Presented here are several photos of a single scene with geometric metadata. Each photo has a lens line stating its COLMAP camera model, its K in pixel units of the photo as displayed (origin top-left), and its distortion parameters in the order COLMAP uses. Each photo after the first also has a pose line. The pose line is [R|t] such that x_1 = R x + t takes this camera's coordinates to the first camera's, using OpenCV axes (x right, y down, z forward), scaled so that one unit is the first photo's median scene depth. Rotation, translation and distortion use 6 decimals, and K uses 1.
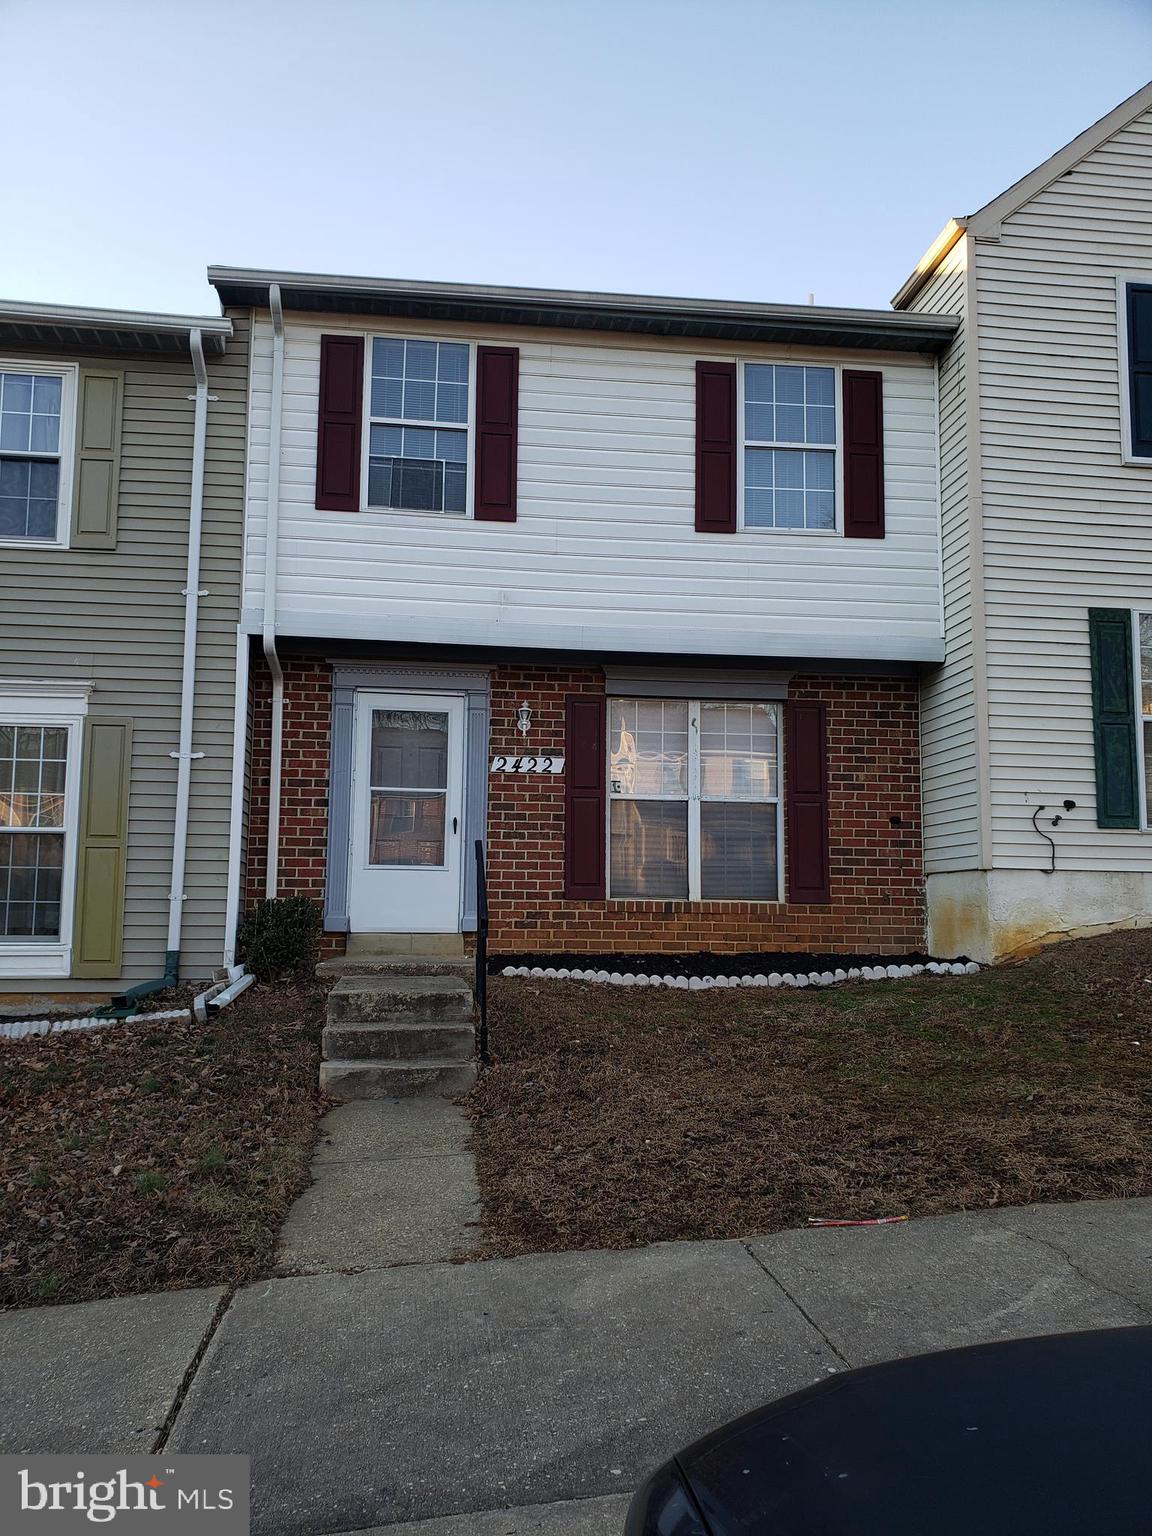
lens RADIAL K [[1223.1, 0, 570.9], [0, 1223.1, 771.4], [0, 0, 1]] dist [0.038610, -0.001386]
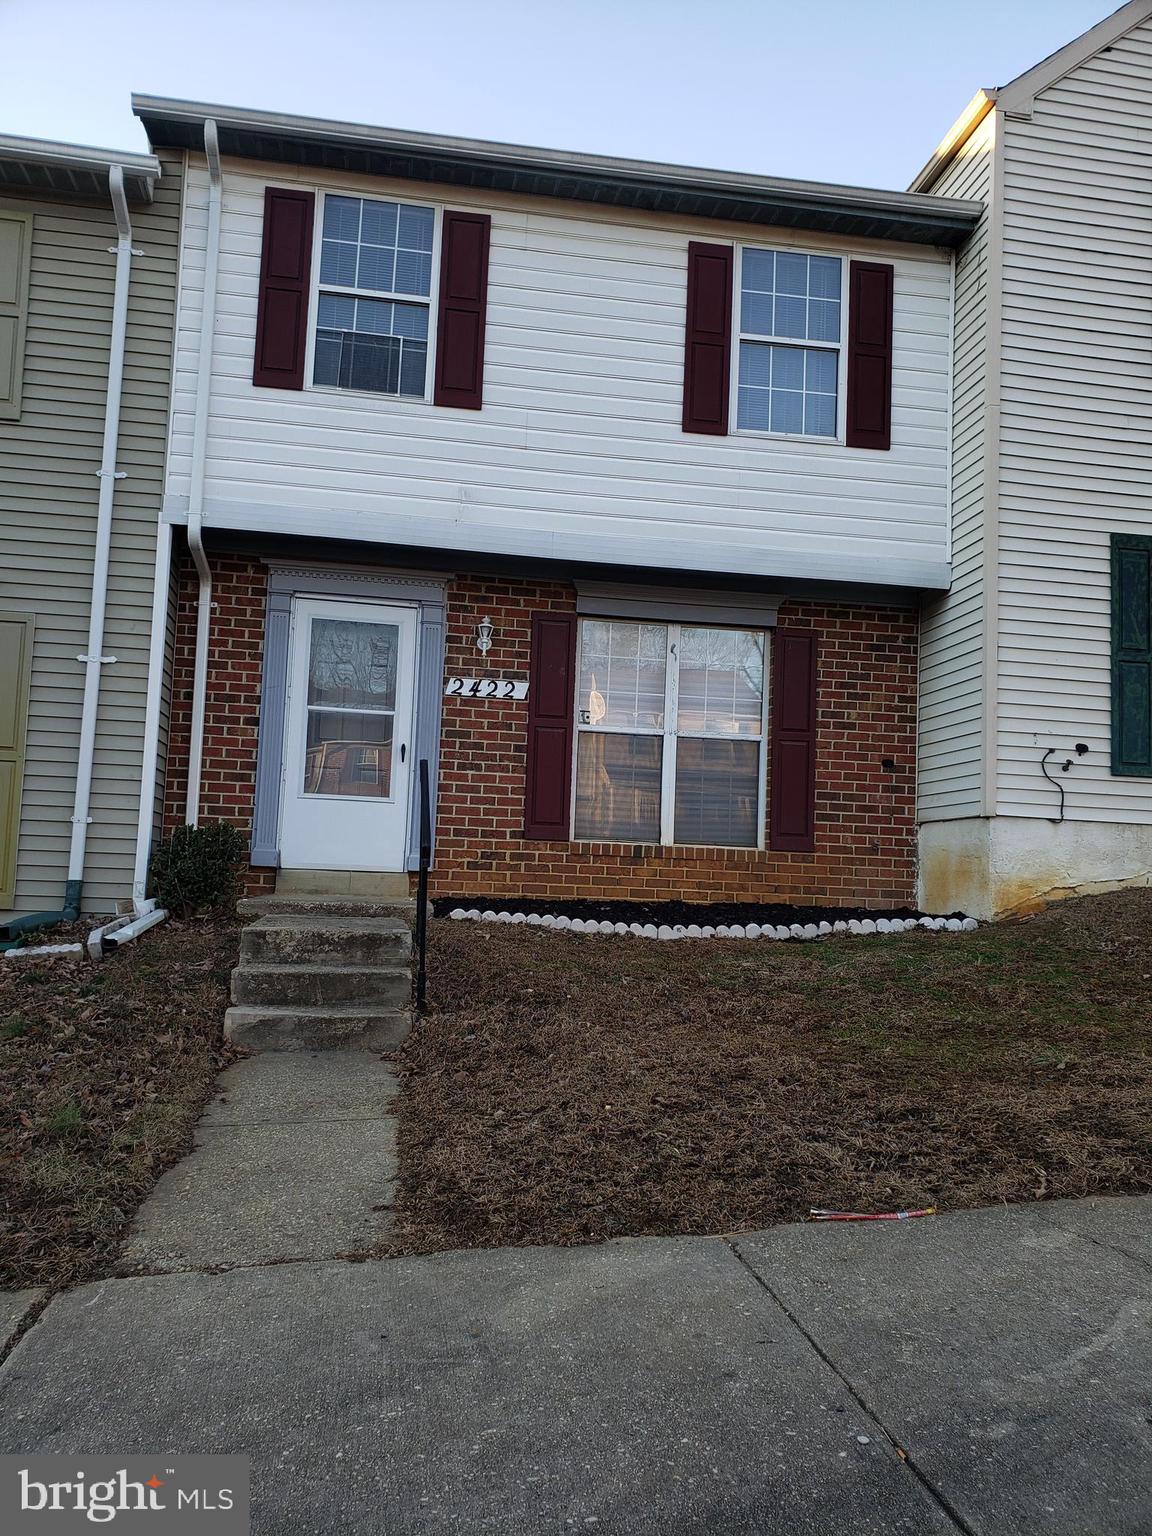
lens RADIAL K [[1223.1, 0, 584.5], [0, 1223.1, 767.0], [0, 0, 1]] dist [0.038610, -0.001386]
pose [[0.998780, 0.032078, 0.037555, 0.004864], [-0.032992, 0.999168, 0.023961, 0.030766], [-0.036755, -0.025170, 0.999007, 0.105184]]
